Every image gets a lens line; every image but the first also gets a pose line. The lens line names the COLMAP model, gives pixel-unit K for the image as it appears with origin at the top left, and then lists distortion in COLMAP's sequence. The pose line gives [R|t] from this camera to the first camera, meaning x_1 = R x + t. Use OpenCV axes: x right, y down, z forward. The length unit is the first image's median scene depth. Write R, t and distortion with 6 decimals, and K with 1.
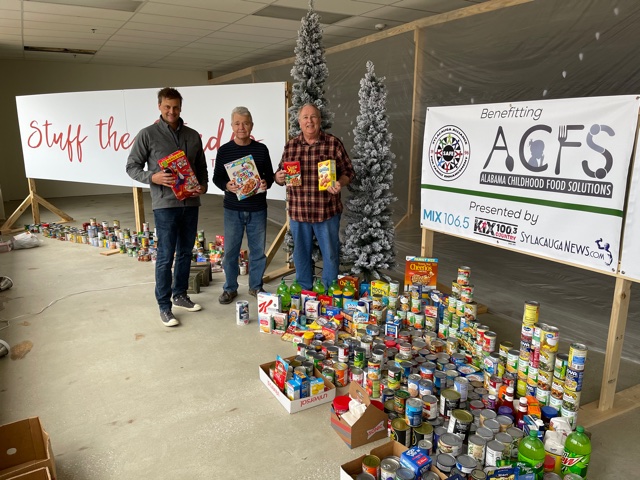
lens RADIAL K [[483.0, 0, 320.0], [0, 483.0, 240.0], [0, 0, 1]] dist [0.098020, -0.116555]
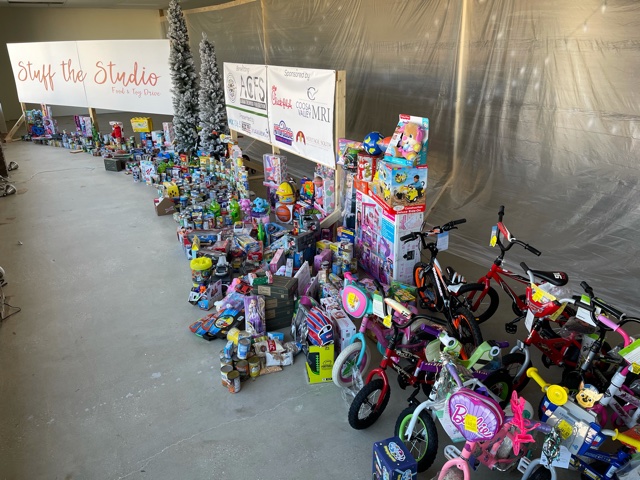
lens RADIAL K [[483.0, 0, 320.0], [0, 483.0, 240.0], [0, 0, 1]] dist [0.098020, -0.116555]
pose [[0.999907, -0.005792, -0.012313, 0.614044], [0.007592, 0.988414, 0.151590, 0.124411], [0.011293, -0.151670, 0.988367, -0.976006]]
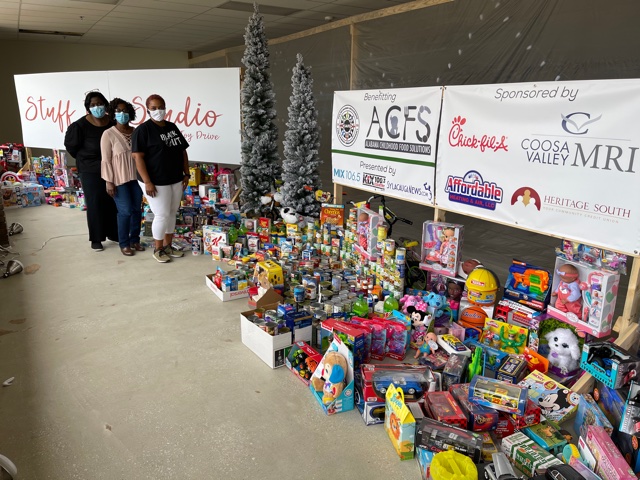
lens RADIAL K [[483.0, 0, 320.0], [0, 483.0, 240.0], [0, 0, 1]] dist [0.098020, -0.116555]
pose [[0.999849, 0.004751, 0.016740, 0.158715], [-0.005459, 0.999081, 0.042512, 0.080821], [-0.016522, -0.042597, 0.998956, -0.357179]]
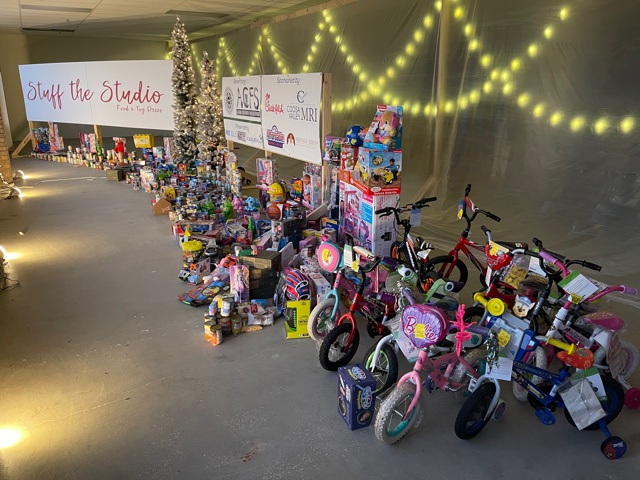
lens RADIAL K [[483.0, 0, 320.0], [0, 483.0, 240.0], [0, 0, 1]] dist [0.098020, -0.116555]
pose [[0.999905, 0.007675, -0.011443, 0.653434], [-0.006802, 0.997198, 0.074499, 0.246276], [0.011983, -0.074414, 0.997155, -1.063309]]
